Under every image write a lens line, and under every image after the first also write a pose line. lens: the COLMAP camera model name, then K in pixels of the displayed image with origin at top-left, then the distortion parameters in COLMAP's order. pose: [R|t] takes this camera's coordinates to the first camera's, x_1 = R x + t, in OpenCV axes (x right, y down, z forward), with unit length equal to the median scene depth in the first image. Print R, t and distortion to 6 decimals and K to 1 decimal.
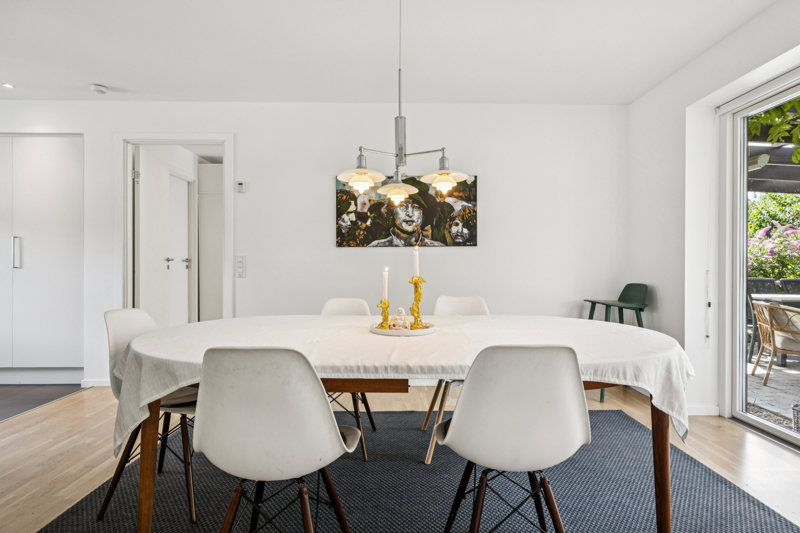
lens RADIAL K [[419.3, 0, 400.9], [0, 419.3, 266.0], [0, 0, 1]] dist [0.005277, 0.000306]
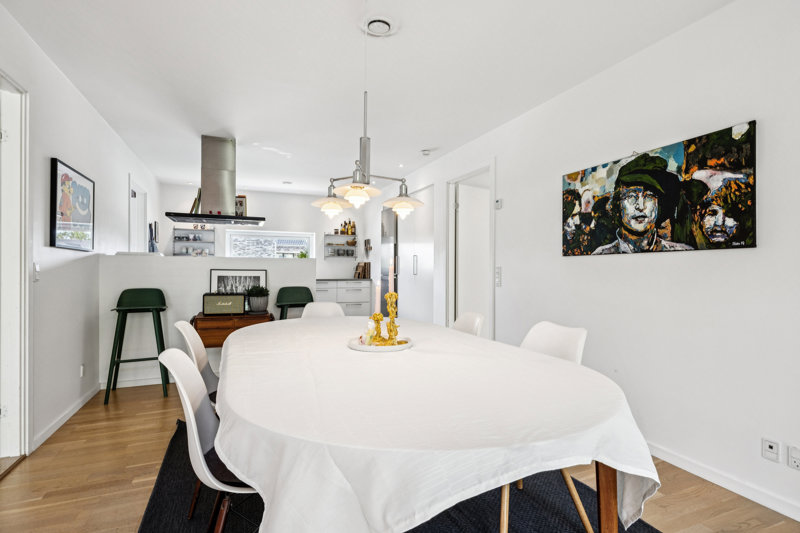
lens RADIAL K [[398.6, 0, 401.5], [0, 398.6, 266.0], [0, 0, 1]] dist [-0.002526, -0.000339]
pose [[0.379299, -0.005222, -0.925259, 0.488184], [-0.006242, 0.999947, -0.008202, -0.016187], [0.925253, 0.008887, 0.379246, 0.374278]]
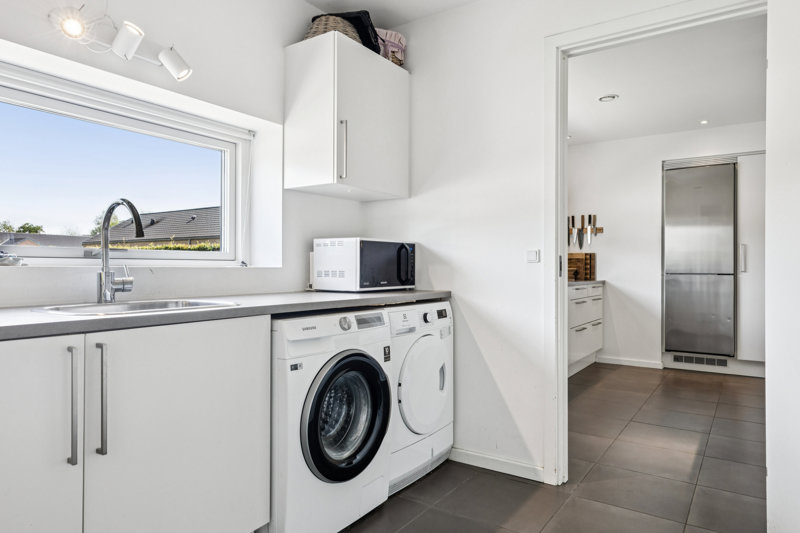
lens RADIAL K [[511.1, 0, 398.2], [0, 511.1, 264.4], [0, 0, 1]] dist [0.007689, -0.000647]
pose [[0.830251, -0.001044, -0.557389, -1.090617], [0.003757, 0.999986, 0.003723, -0.024119], [0.557377, -0.005185, 0.830243, -0.680142]]
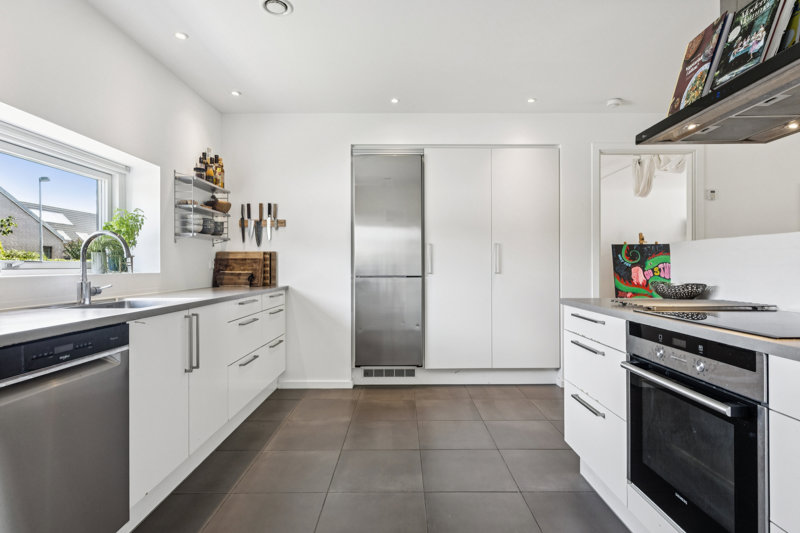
lens RADIAL K [[419.3, 0, 404.5], [0, 419.3, 266.3], [0, 0, 1]] dist [0.005277, 0.000306]
pose [[0.999966, -0.005227, 0.006414, -1.161113], [0.005229, 0.999986, -0.000260, -0.013539], [-0.006413, 0.000294, 0.999979, -0.042970]]
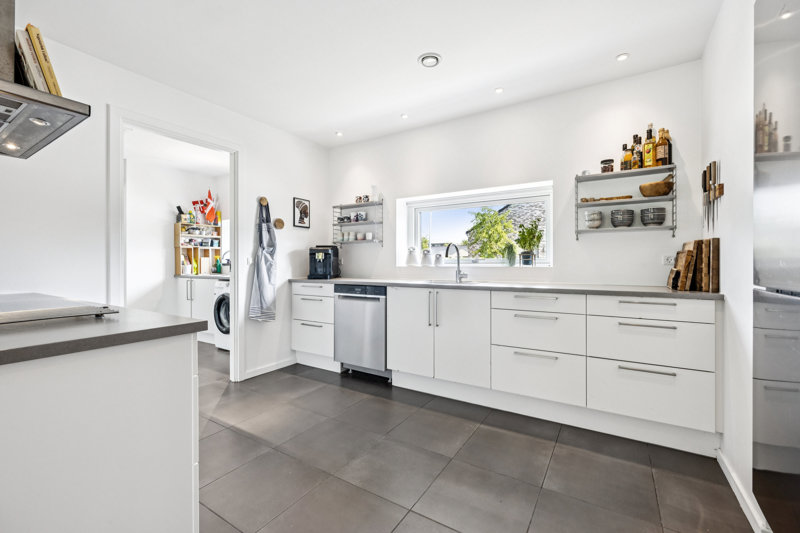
lens RADIAL K [[339.2, 0, 401.1], [0, 339.2, 263.0], [0, 0, 1]] dist [0.000787, 0.000018]
pose [[-0.540059, -0.001707, -0.841626, -0.775178], [-0.000792, 0.999999, -0.001520, -0.011957], [0.841627, -0.000155, -0.540059, 0.873863]]
